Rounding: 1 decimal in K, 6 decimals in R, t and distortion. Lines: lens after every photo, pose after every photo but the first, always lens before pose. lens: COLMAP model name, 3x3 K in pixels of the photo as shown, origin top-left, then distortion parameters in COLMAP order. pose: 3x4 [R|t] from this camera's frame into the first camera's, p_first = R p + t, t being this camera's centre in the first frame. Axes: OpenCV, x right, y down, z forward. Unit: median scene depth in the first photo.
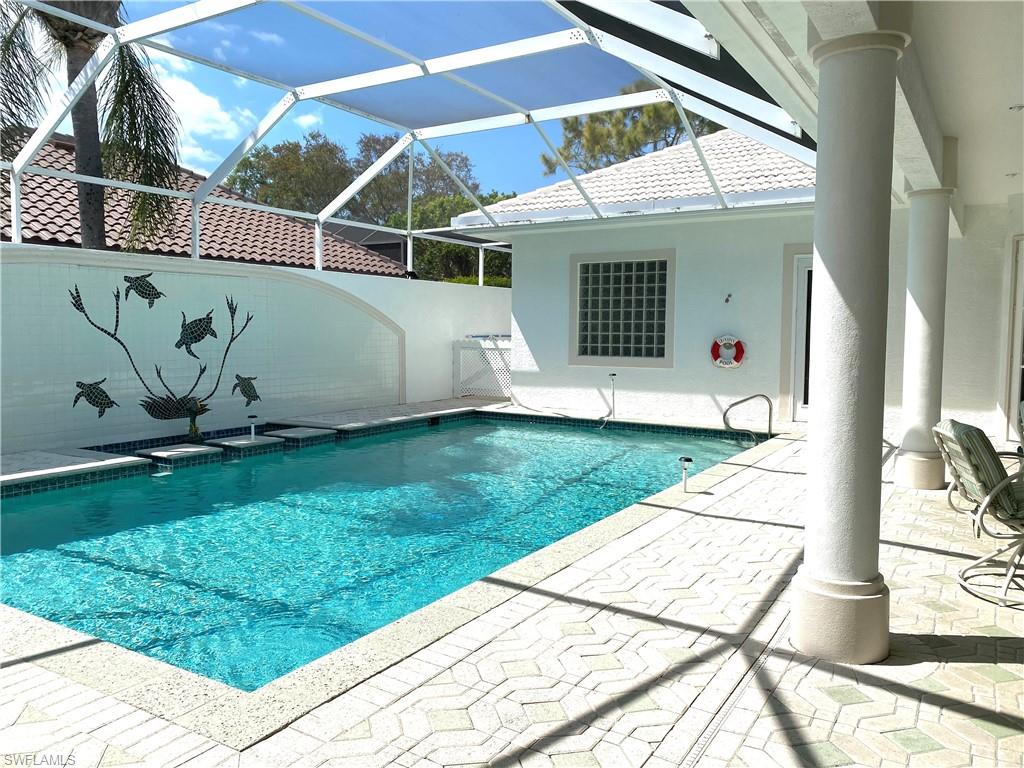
lens RADIAL K [[786.2, 0, 509.8], [0, 786.2, 390.4], [0, 0, 1]] dist [0.047012, -0.015189]
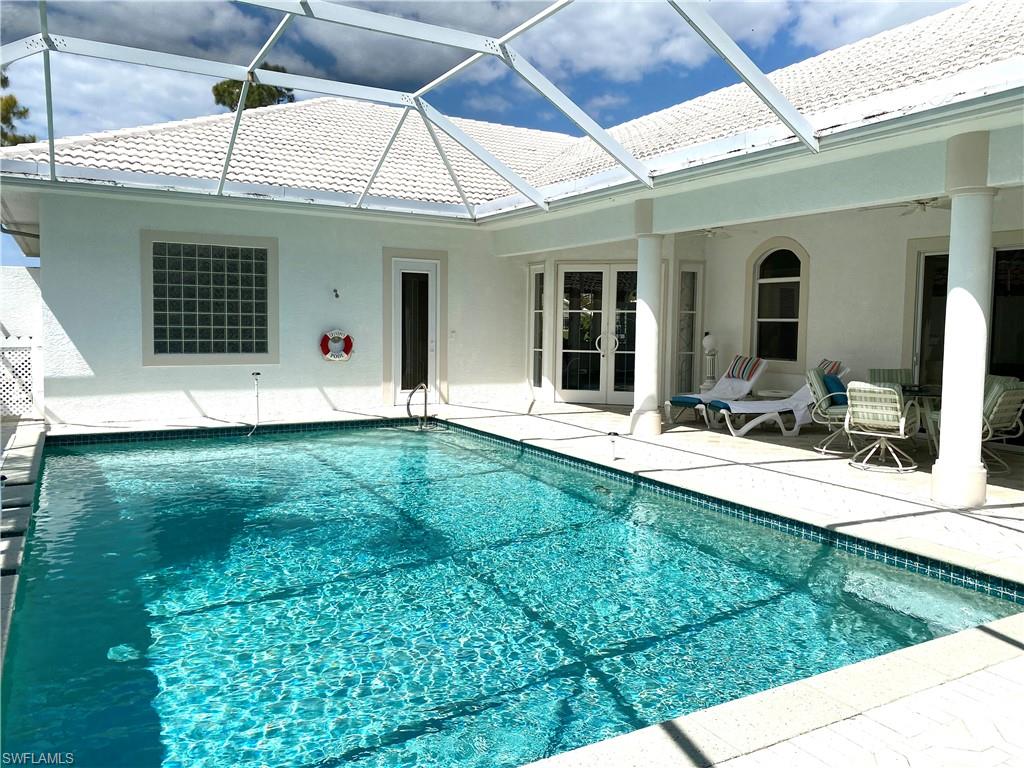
lens RADIAL K [[786.2, 0, 509.9], [0, 786.2, 376.3], [0, 0, 1]] dist [0.047012, -0.015189]
pose [[0.486066, -0.053897, 0.872259, -0.493920], [0.059414, 0.997825, 0.028547, -0.023681], [-0.871900, 0.037949, 0.488211, 0.291534]]
